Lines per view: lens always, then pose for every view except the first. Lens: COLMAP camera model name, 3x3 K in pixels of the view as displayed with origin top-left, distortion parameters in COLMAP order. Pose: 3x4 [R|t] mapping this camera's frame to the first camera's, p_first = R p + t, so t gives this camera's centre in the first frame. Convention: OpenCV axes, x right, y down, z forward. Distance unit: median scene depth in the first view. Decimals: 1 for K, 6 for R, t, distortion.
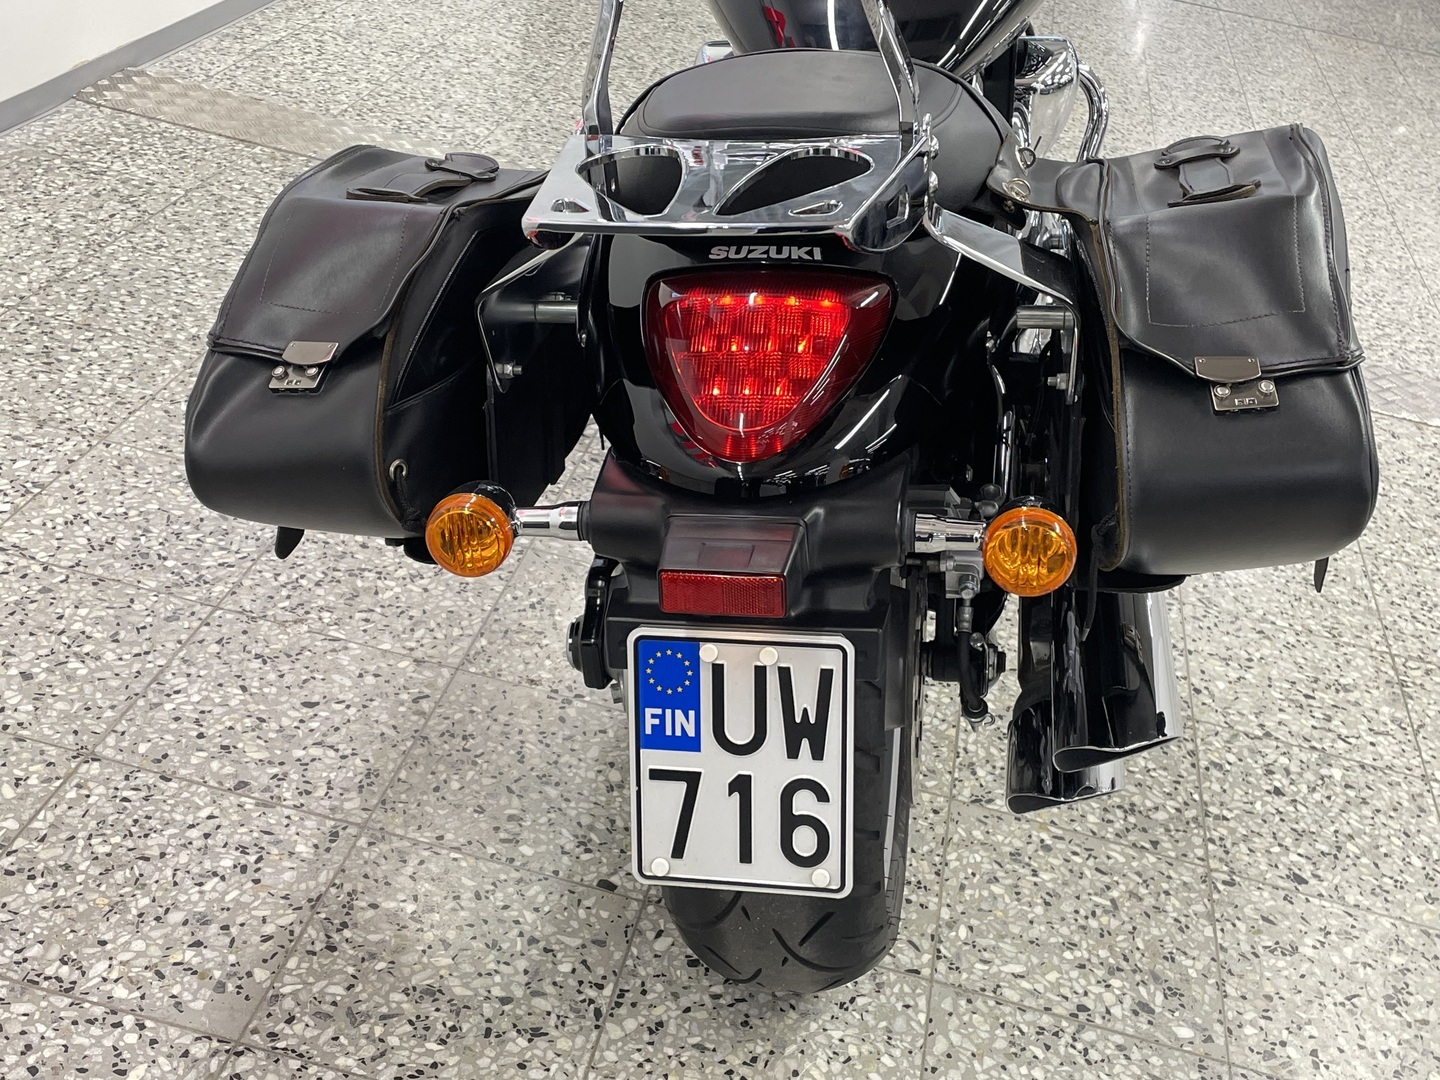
lens RADIAL K [[1691.5, 0, 715.7], [0, 1691.5, 532.5], [0, 0, 1]] dist [0.059627, 0.000000]
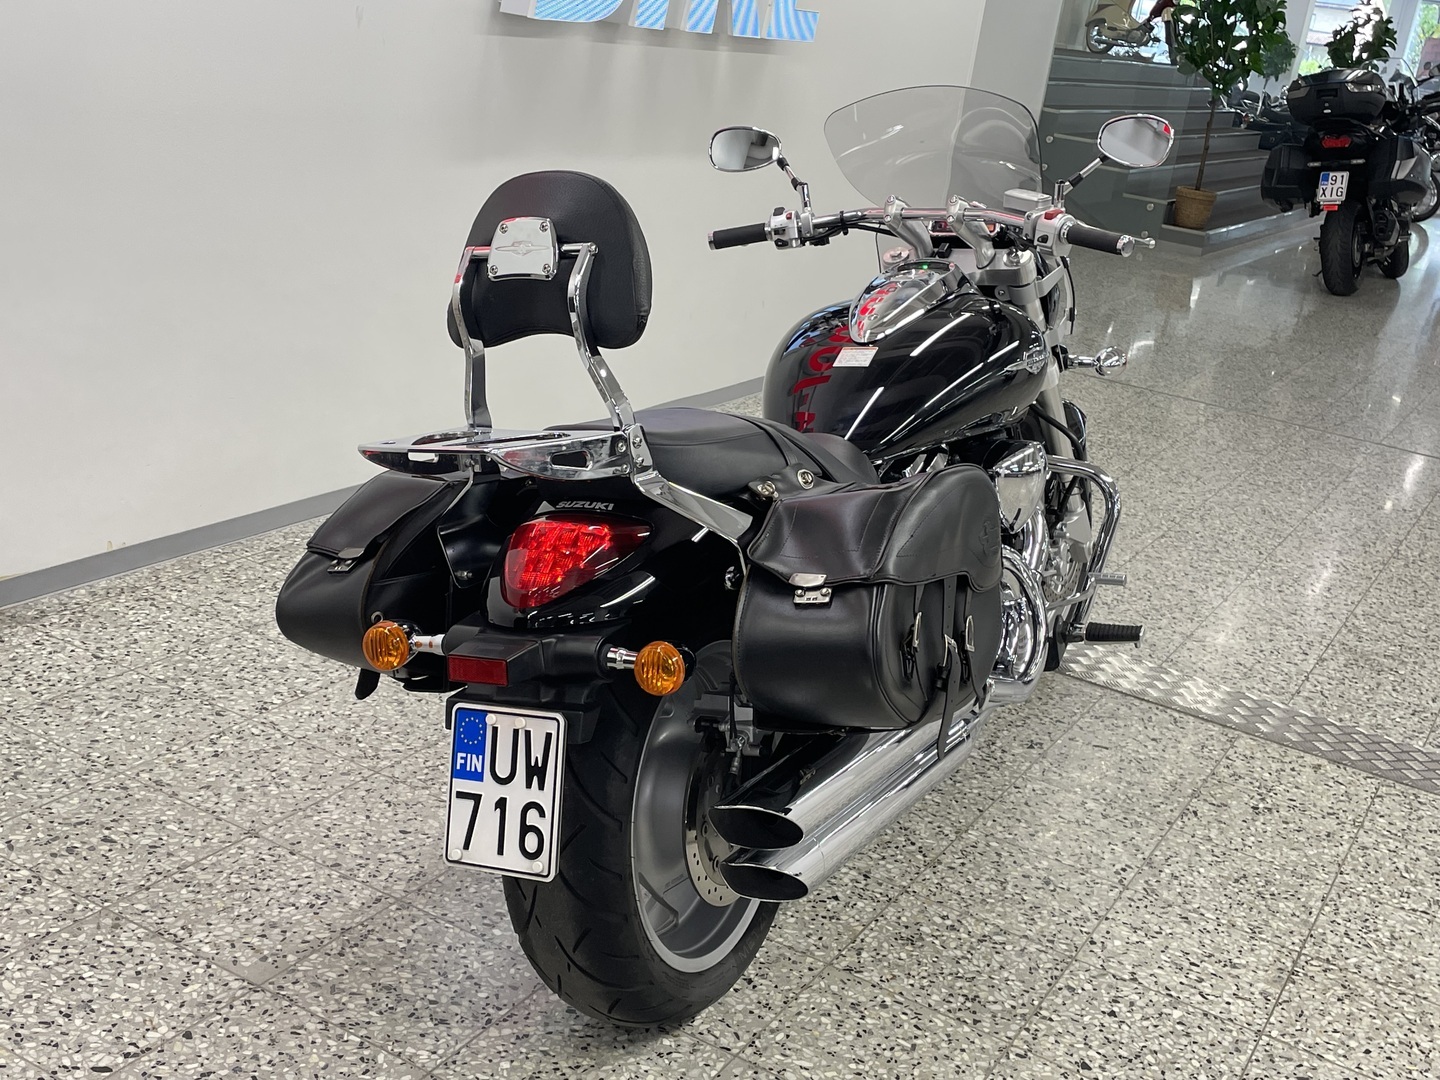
lens RADIAL K [[1691.5, 0, 722.9], [0, 1691.5, 516.9], [0, 0, 1]] dist [0.059627, 0.000000]
pose [[0.949612, 0.054901, -0.308583, 0.467838], [-0.137827, 0.957384, -0.253808, 0.176317], [0.281499, 0.283550, 0.916710, -0.357719]]
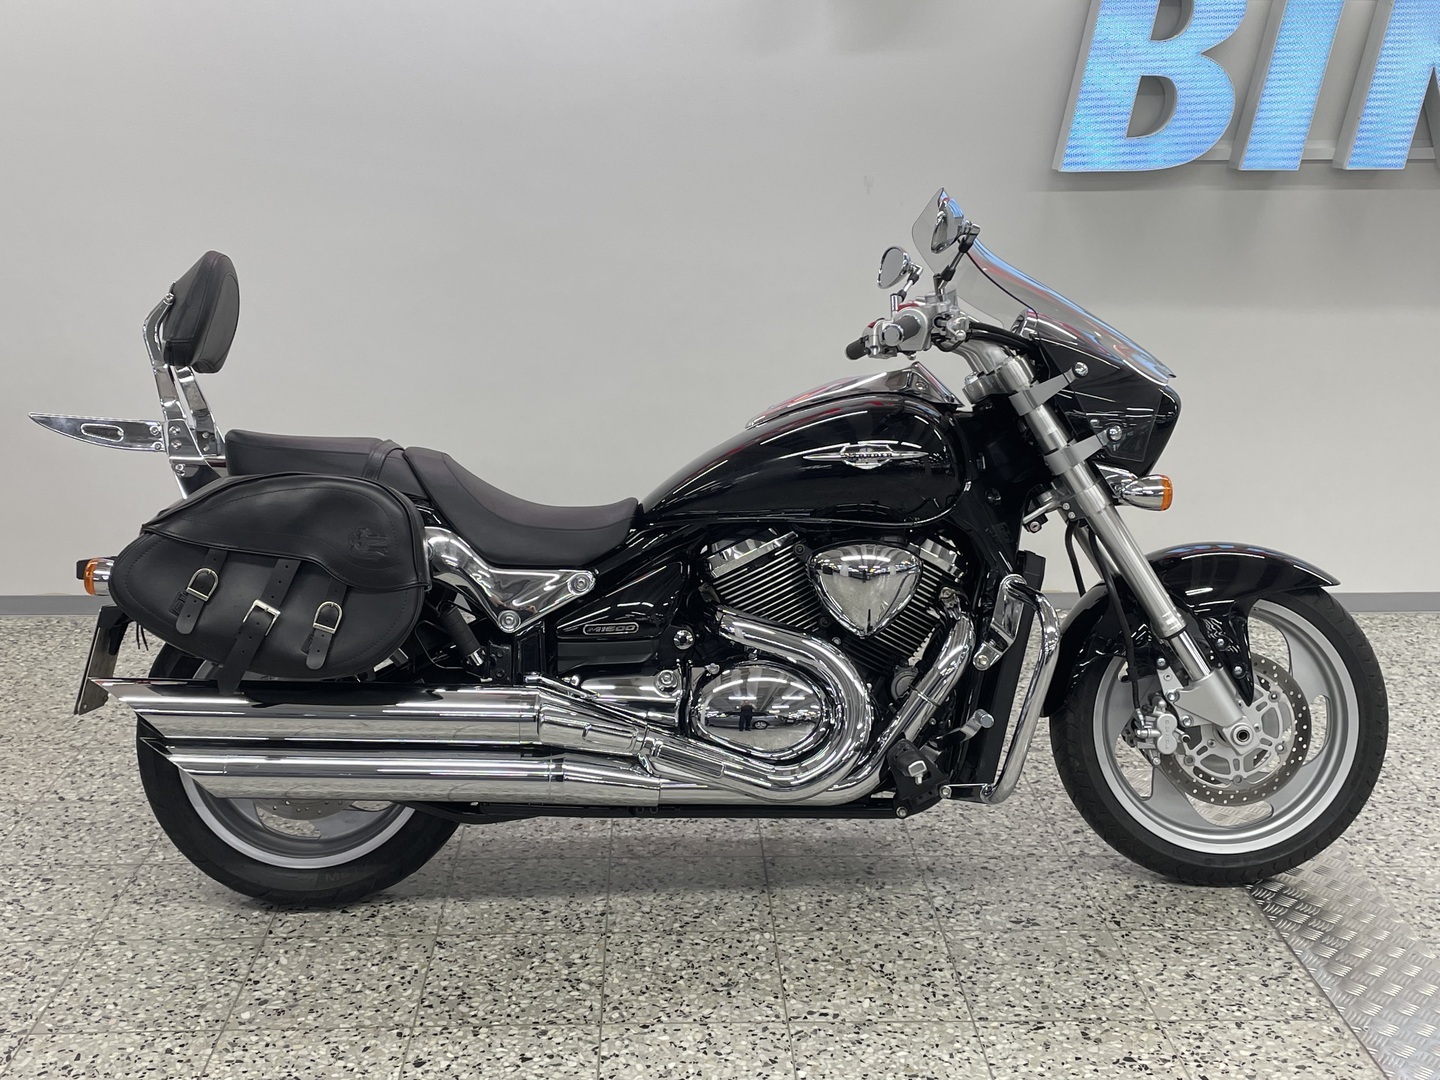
lens RADIAL K [[1691.5, 0, 708.0], [0, 1691.5, 529.6], [0, 0, 1]] dist [0.059627, 0.000000]
pose [[0.218322, 0.072959, -0.973146, 1.706589], [-0.470403, 0.881570, -0.039440, -0.225366], [0.855018, 0.466382, 0.226786, 0.716501]]
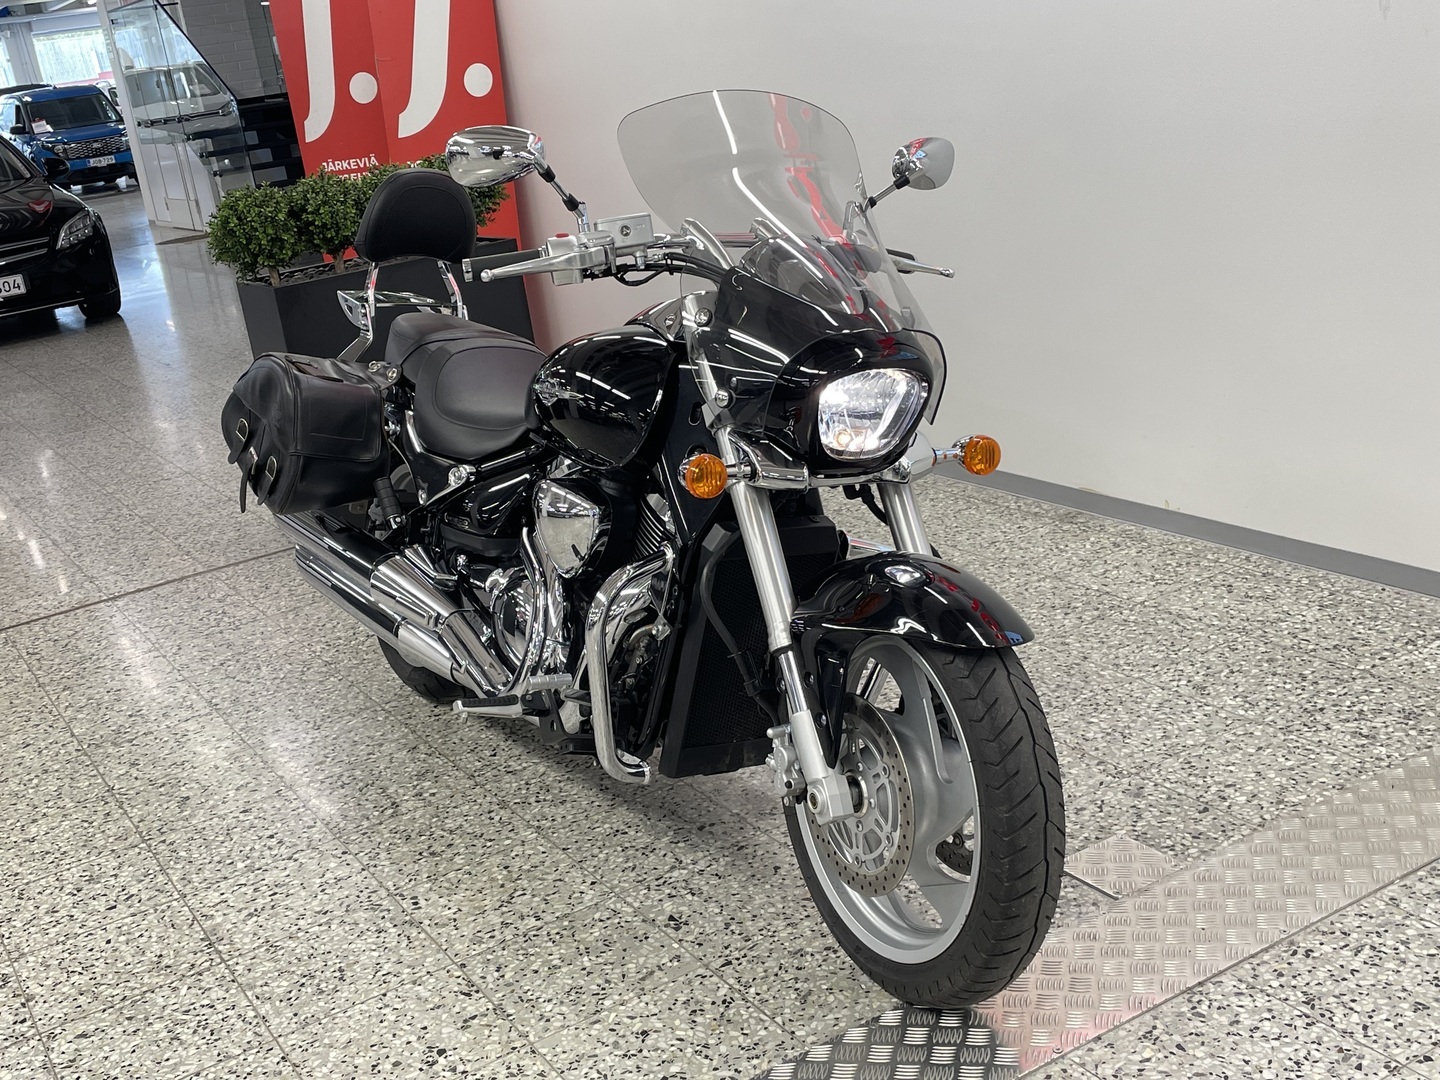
lens RADIAL K [[1691.5, 0, 696.1], [0, 1691.5, 521.7], [0, 0, 1]] dist [0.059627, 0.000000]
pose [[-0.758416, 0.122721, -0.640113, 1.109540], [-0.322160, 0.783168, 0.531847, -1.152120], [0.566585, 0.609580, -0.554431, 2.119341]]
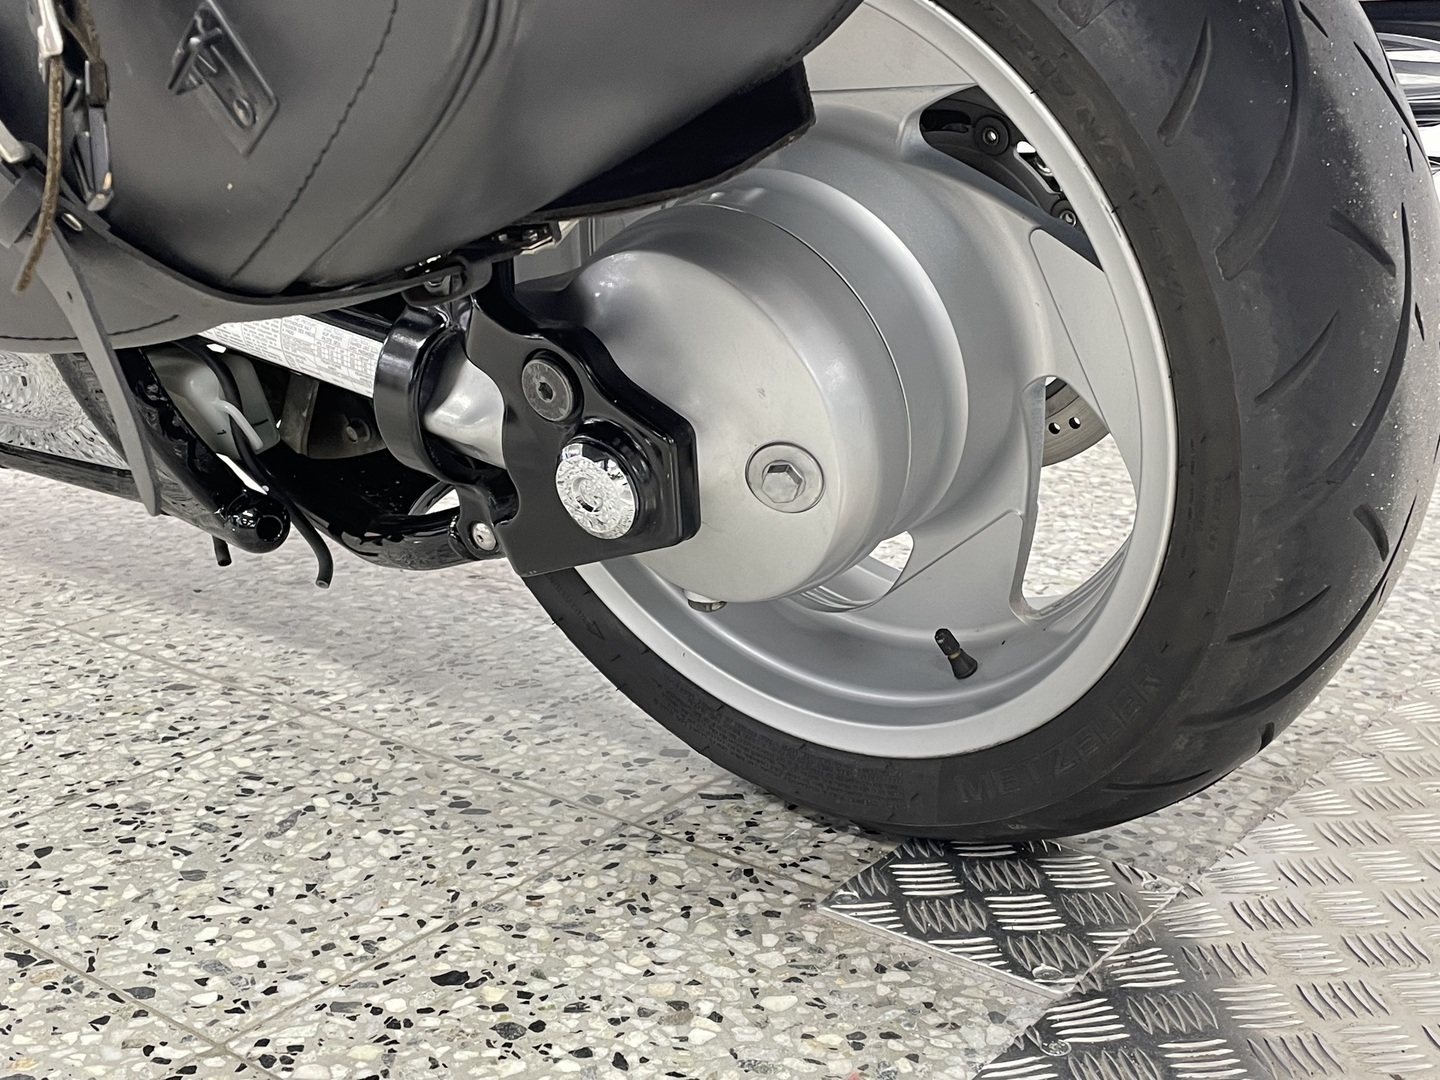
lens RADIAL K [[1774.6, 0, 706.7], [0, 1774.6, 538.8], [0, 0, 1]] dist [0.051367, 0.000000]
pose [[-0.454477, 0.080029, -0.887156, 0.438143], [-0.514932, 0.789074, 0.334973, -0.483203], [0.726840, 0.609062, -0.317407, 1.739068]]
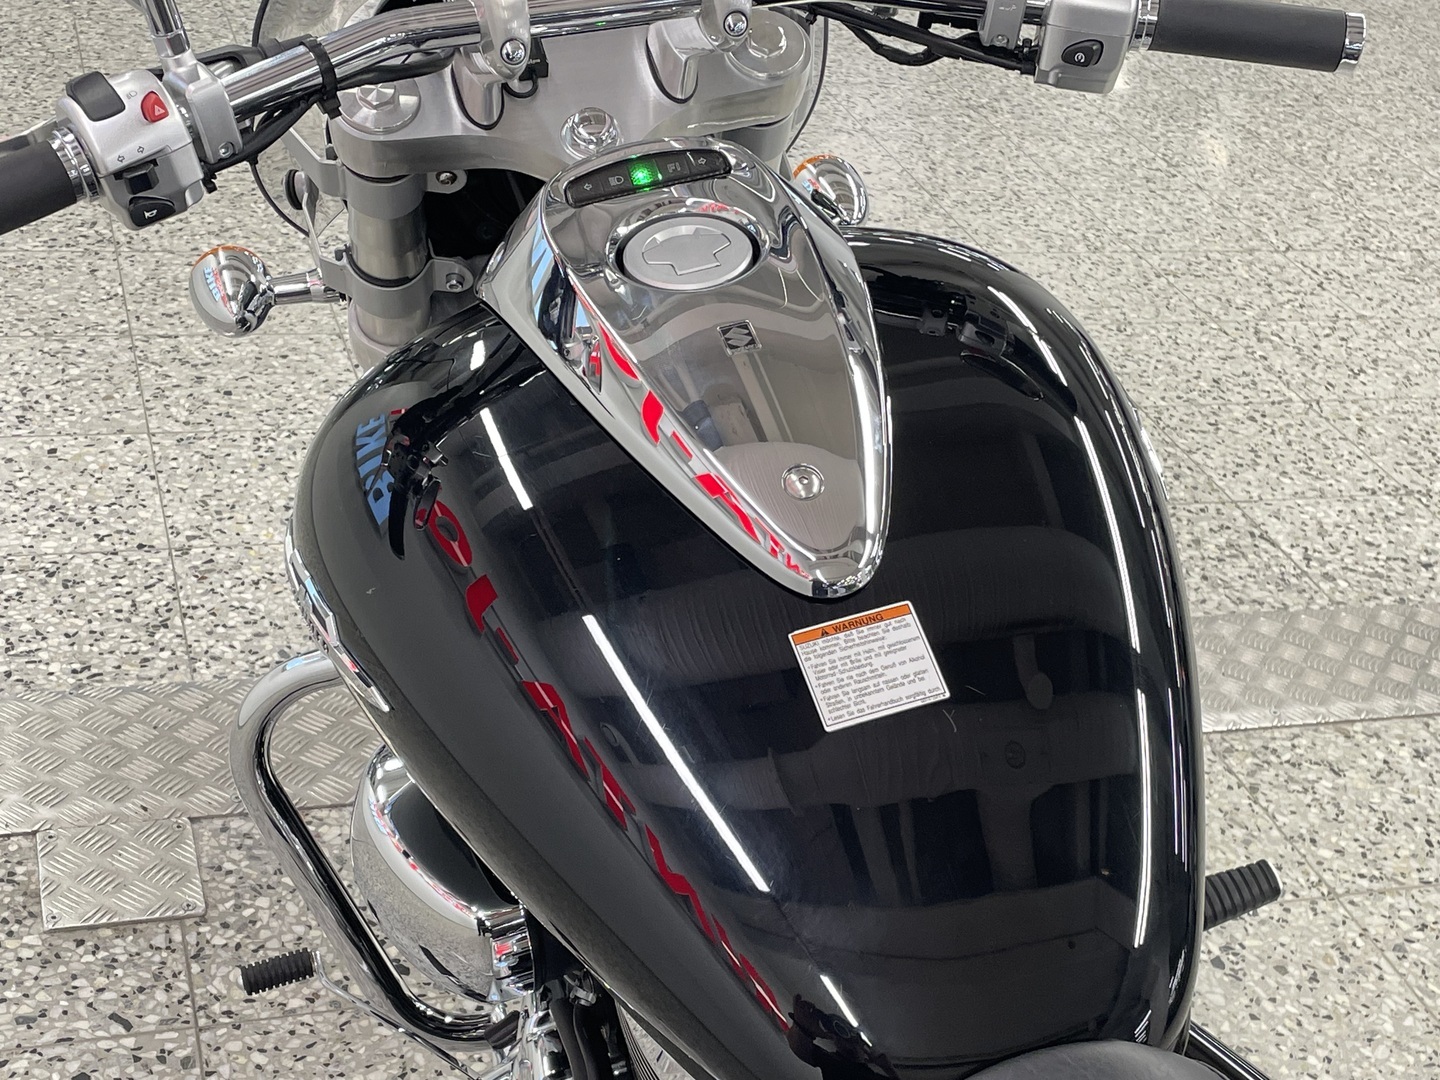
lens RADIAL K [[2135.0, 0, 721.8], [0, 2135.0, 539.9], [0, 0, 1]] dist [0.093684, 0.000000]
pose [[0.881907, -0.287174, 0.373860, -0.140854], [0.261753, 0.957856, 0.118307, -0.487288], [-0.392079, -0.006477, 0.919909, 0.561515]]
